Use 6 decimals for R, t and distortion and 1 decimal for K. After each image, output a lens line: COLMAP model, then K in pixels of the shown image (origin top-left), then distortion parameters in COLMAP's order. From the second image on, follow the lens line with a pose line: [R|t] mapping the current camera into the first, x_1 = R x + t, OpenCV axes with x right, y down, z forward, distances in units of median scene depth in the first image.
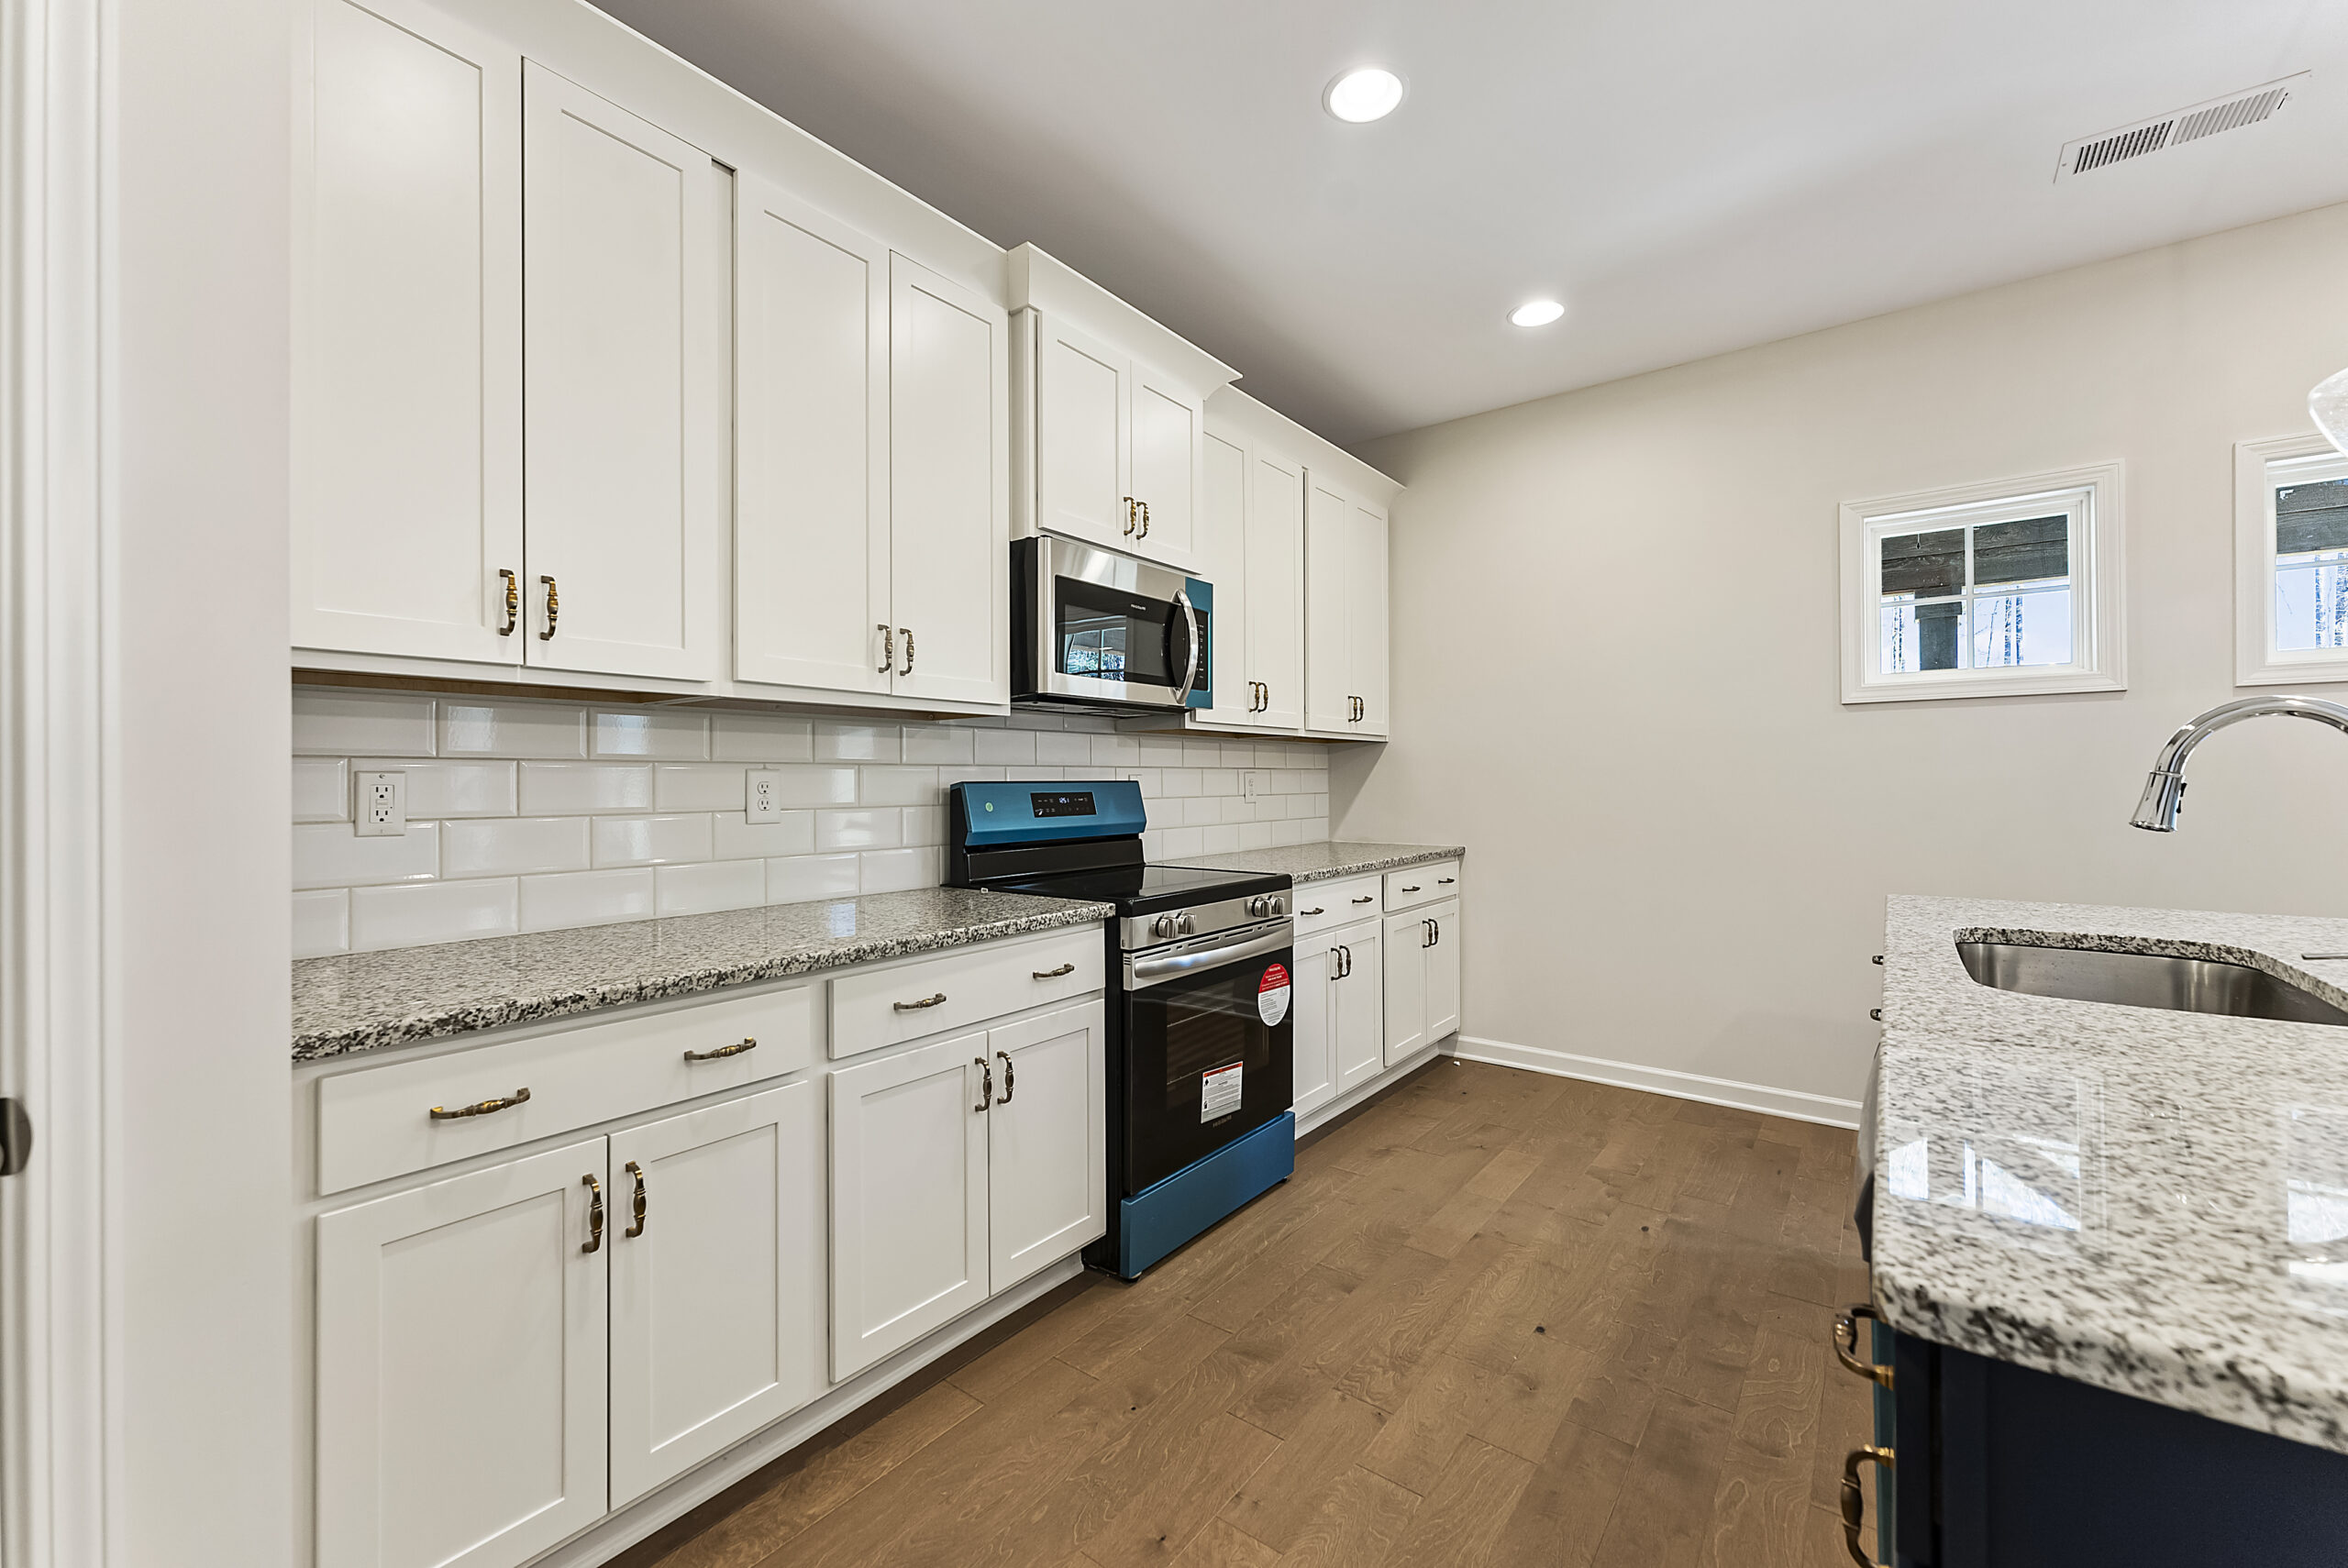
lens RADIAL K [[948.1, 0, 1174.0], [0, 948.1, 784.0], [0, 0, 1]] dist [0.001733, 0.000099]
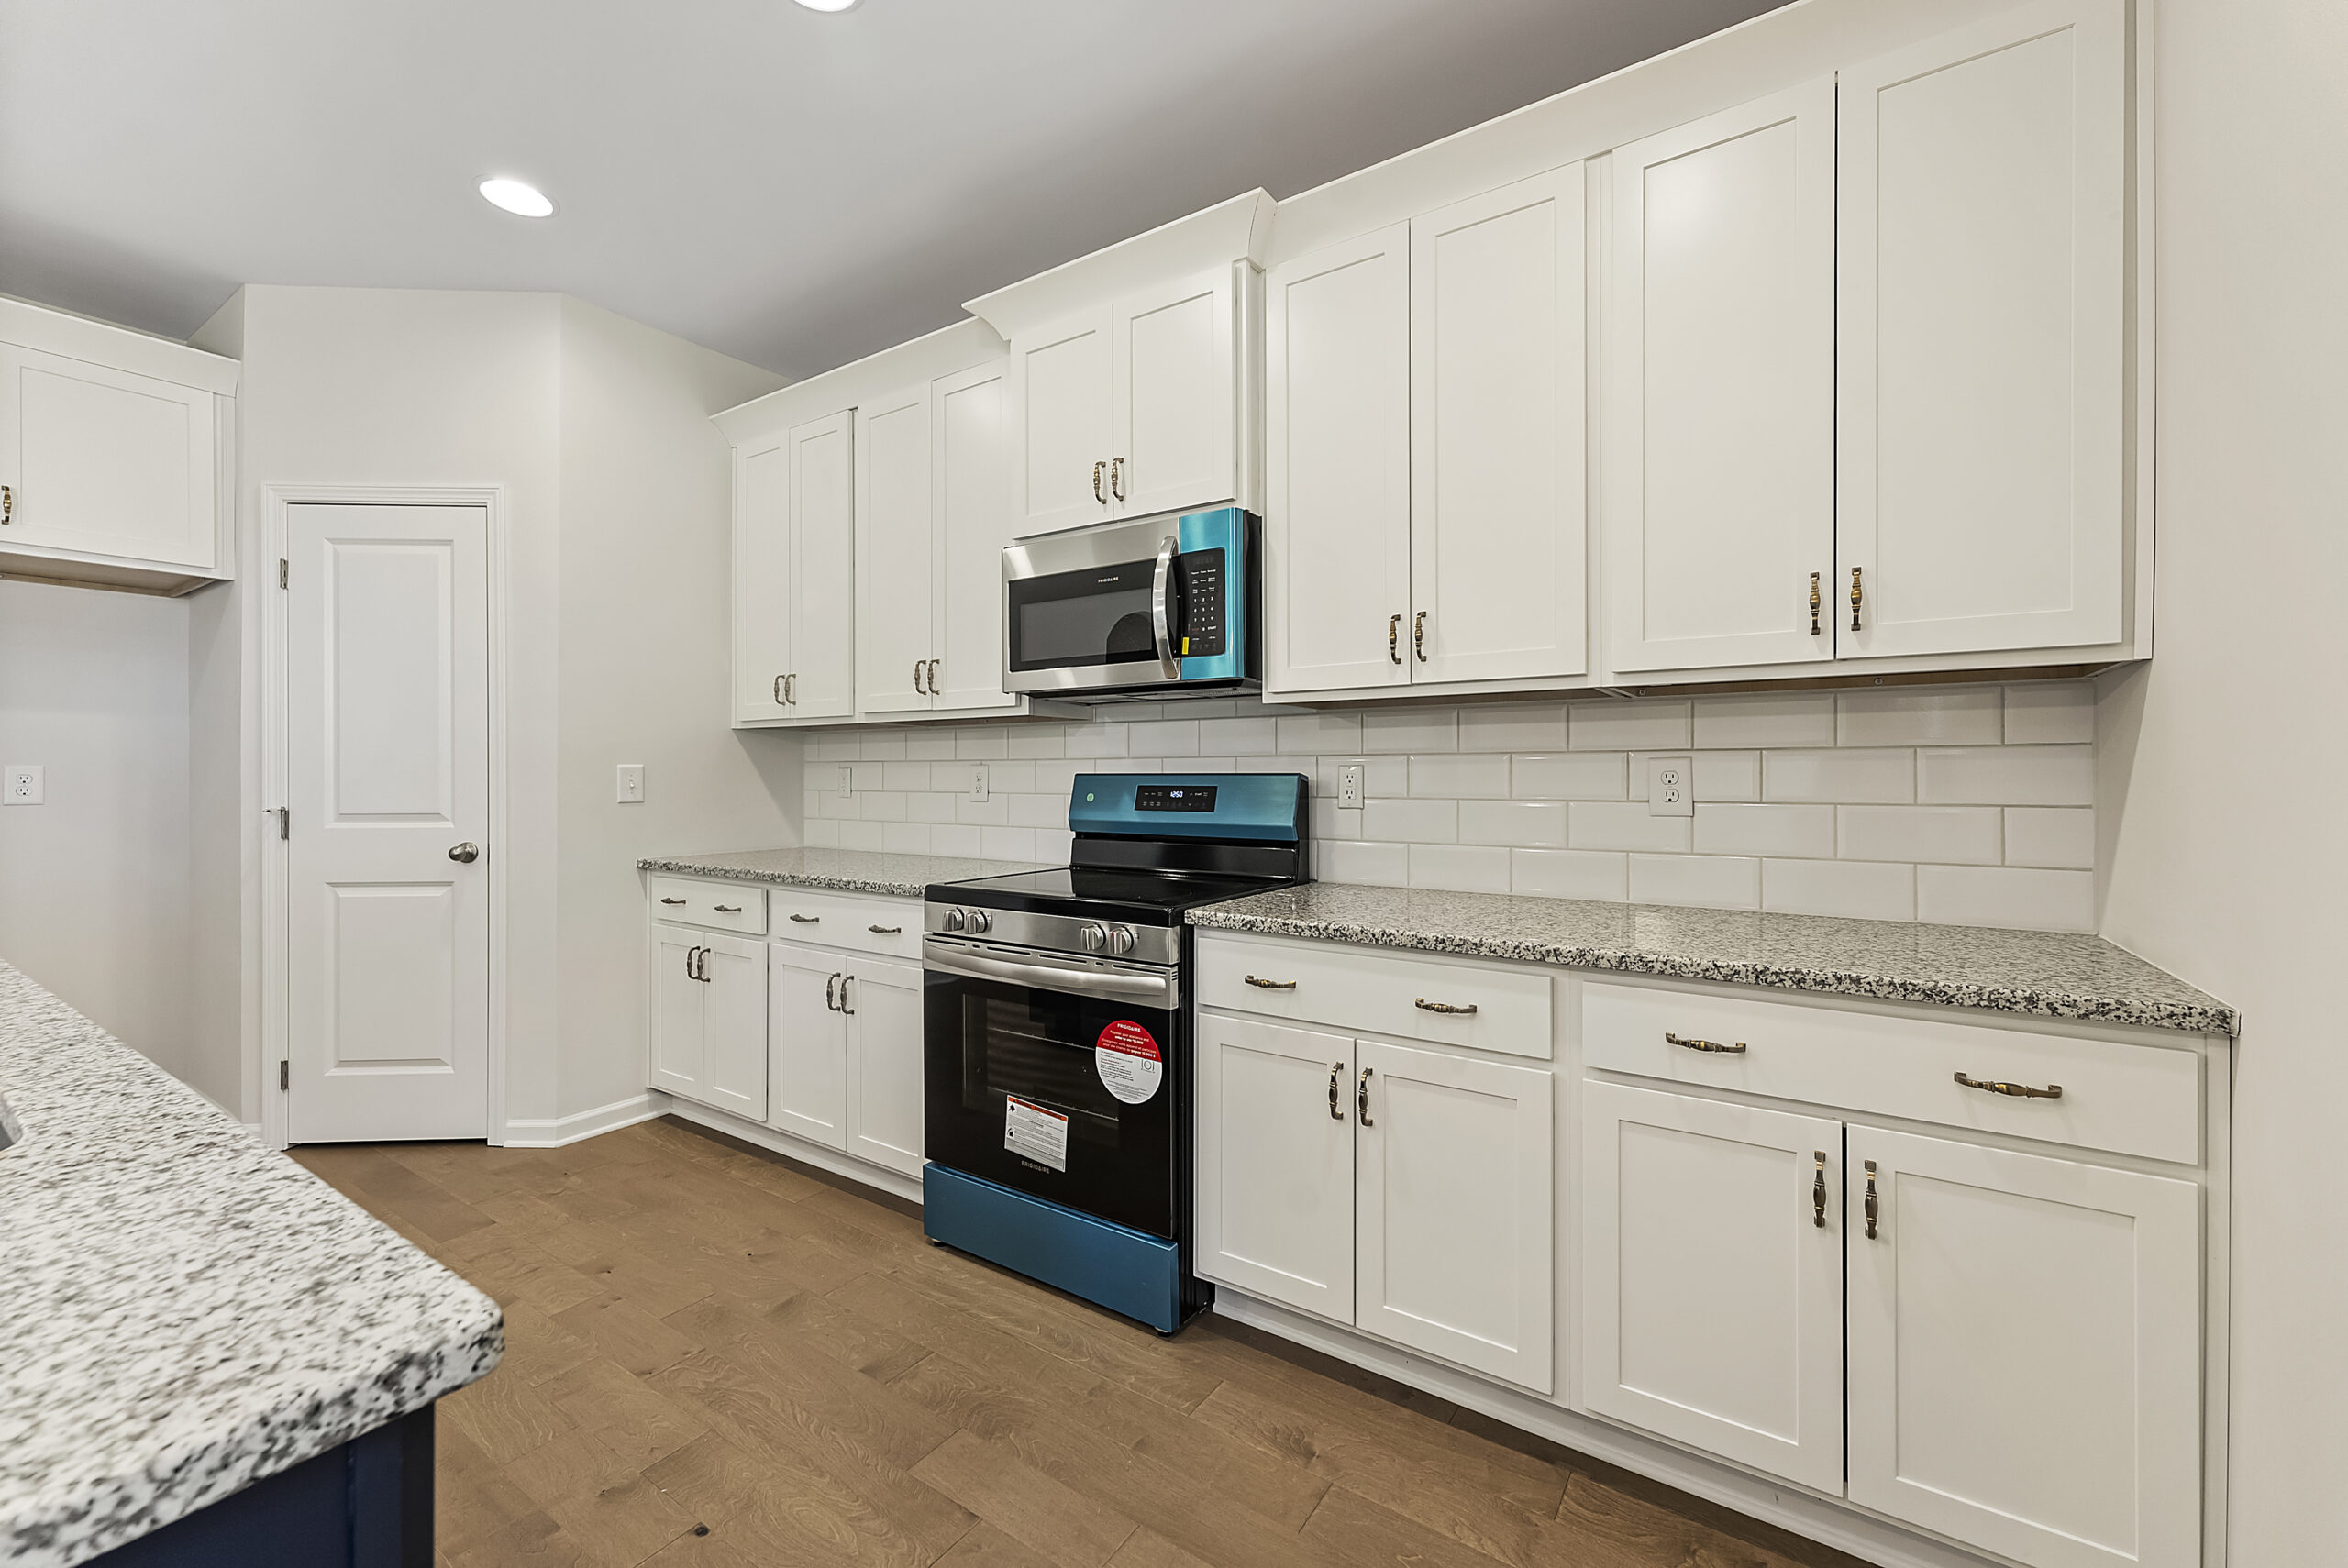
lens RADIAL K [[948.1, 0, 1174.0], [0, 948.1, 784.0], [0, 0, 1]] dist [0.001733, 0.000099]
pose [[0.058134, 0.014600, -0.998202, 0.871618], [-0.003683, 0.999889, 0.014410, -0.006729], [0.998302, 0.002839, 0.058182, 1.021127]]
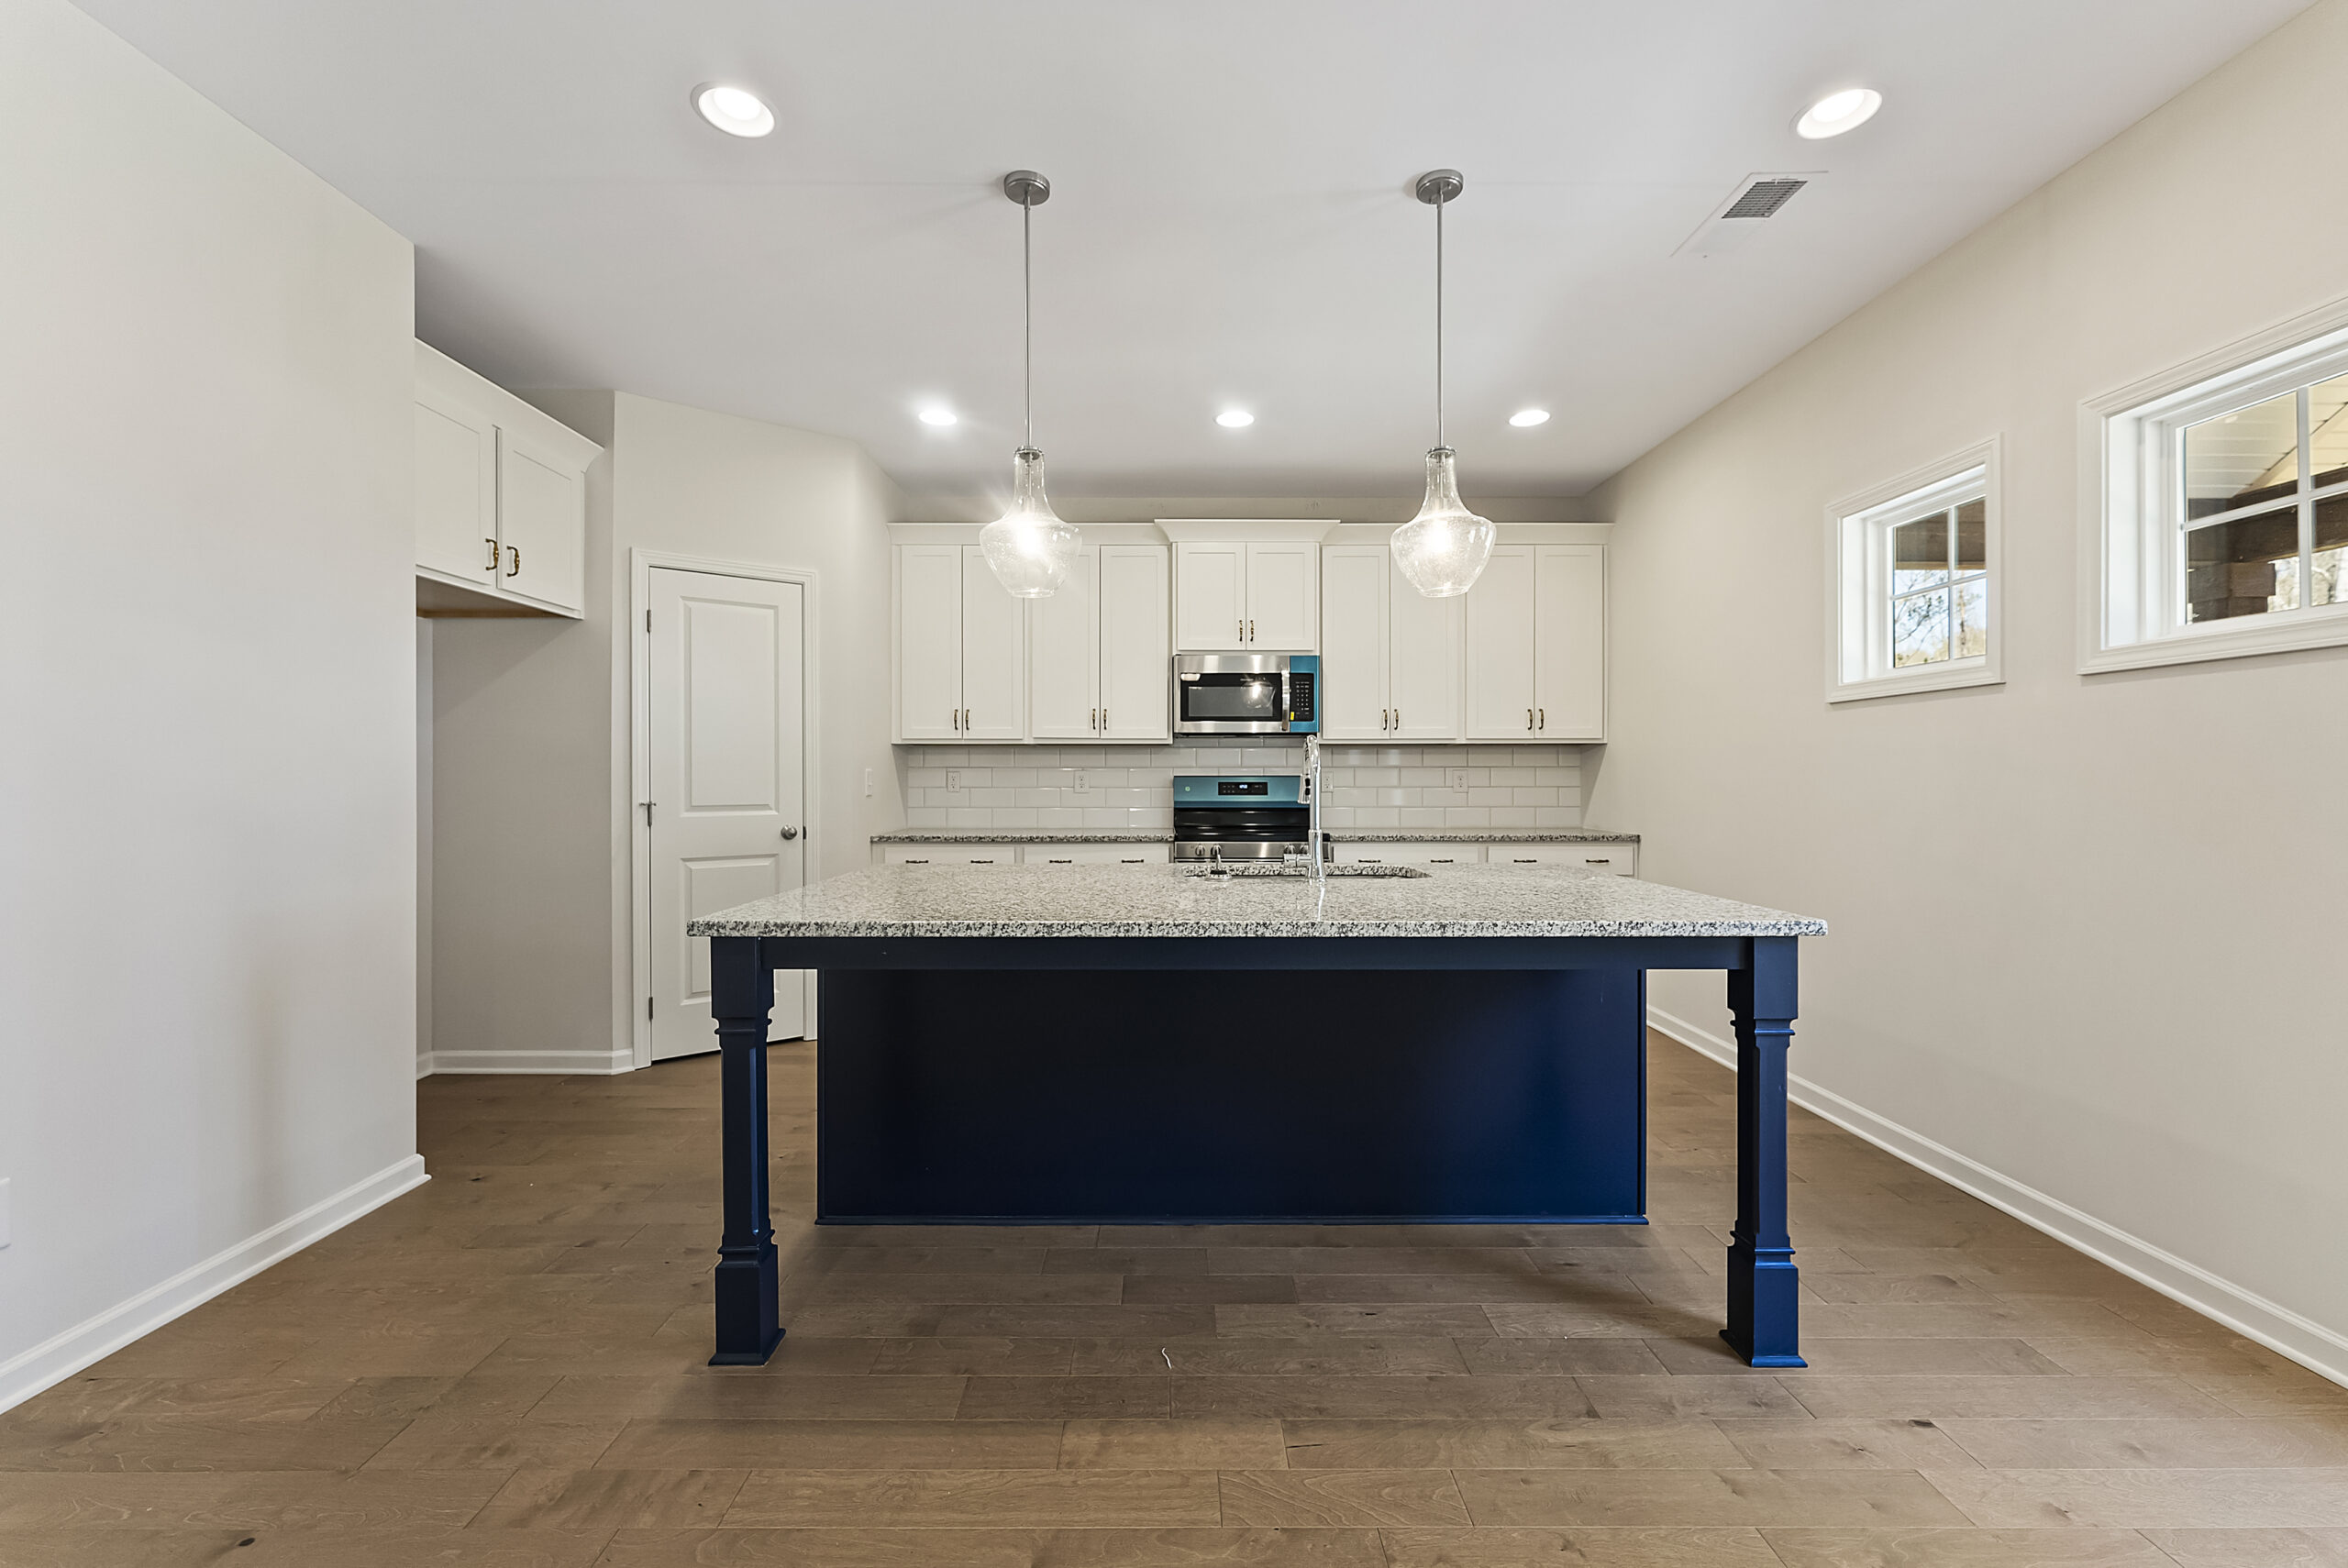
lens RADIAL K [[916.4, 0, 1181.1], [0, 916.4, 765.1], [0, 0, 1]] dist [0.000117, -0.000200]
pose [[0.611290, -0.003937, -0.791397, 1.287418], [-0.006359, 0.999931, -0.009887, -0.005790], [0.791381, 0.011076, 0.611223, -0.172370]]
